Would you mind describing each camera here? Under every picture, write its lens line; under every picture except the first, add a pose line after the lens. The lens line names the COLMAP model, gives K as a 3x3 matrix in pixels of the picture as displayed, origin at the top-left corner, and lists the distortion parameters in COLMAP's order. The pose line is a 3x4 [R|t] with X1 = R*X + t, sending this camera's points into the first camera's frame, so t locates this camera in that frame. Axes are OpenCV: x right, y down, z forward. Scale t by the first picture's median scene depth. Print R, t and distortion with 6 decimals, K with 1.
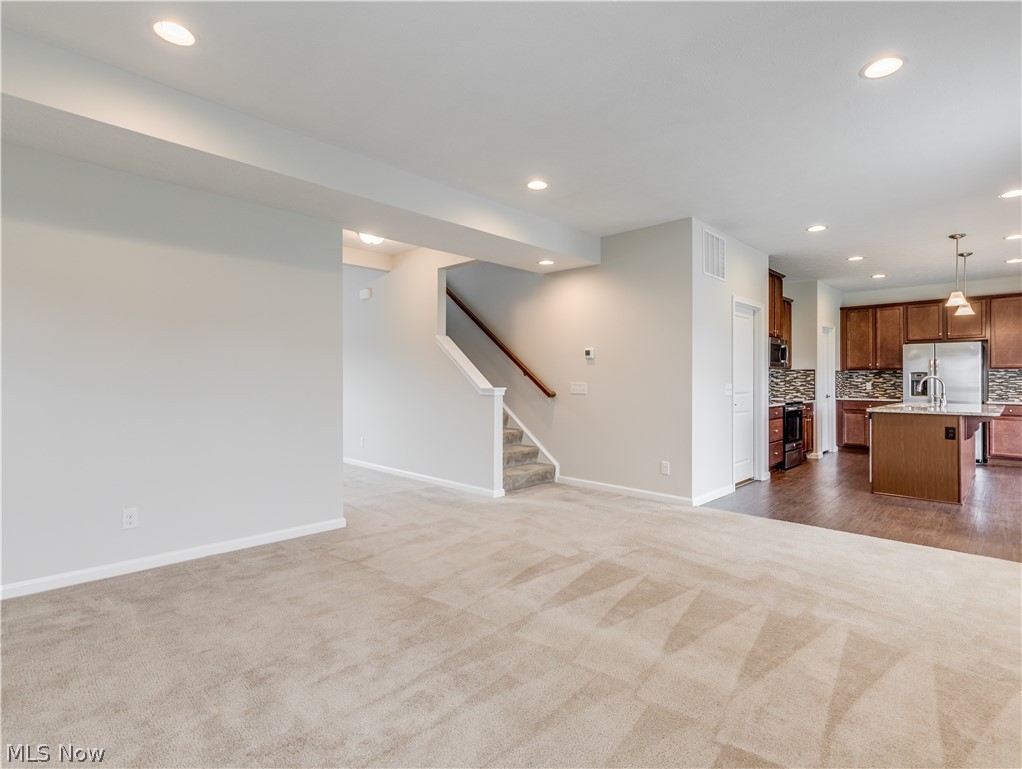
lens RADIAL K [[513.6, 0, 517.8], [0, 513.6, 379.4], [0, 0, 1]] dist [0.000348, -0.003095]
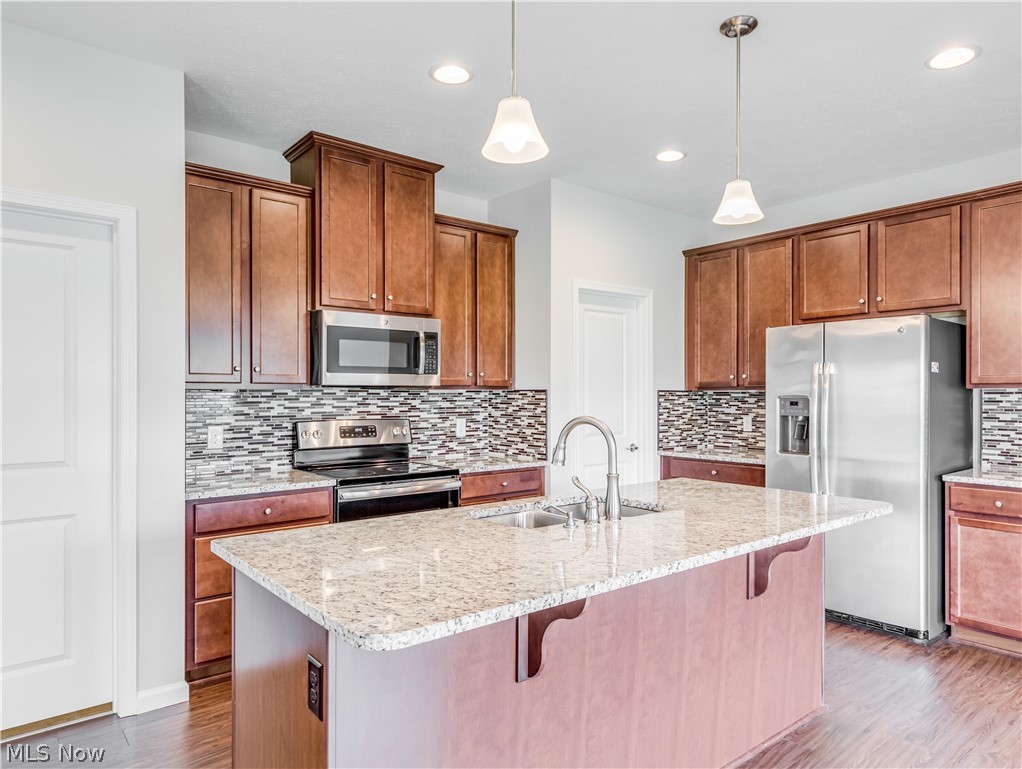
lens RADIAL K [[661.7, 0, 513.6], [0, 661.7, 390.5], [0, 0, 1]] dist [0.003515, 0.001610]
pose [[0.992921, -0.003894, -0.118717, 0.603600], [0.003194, 0.999976, -0.006092, -0.014721], [0.118738, 0.005669, 0.992909, 0.441075]]
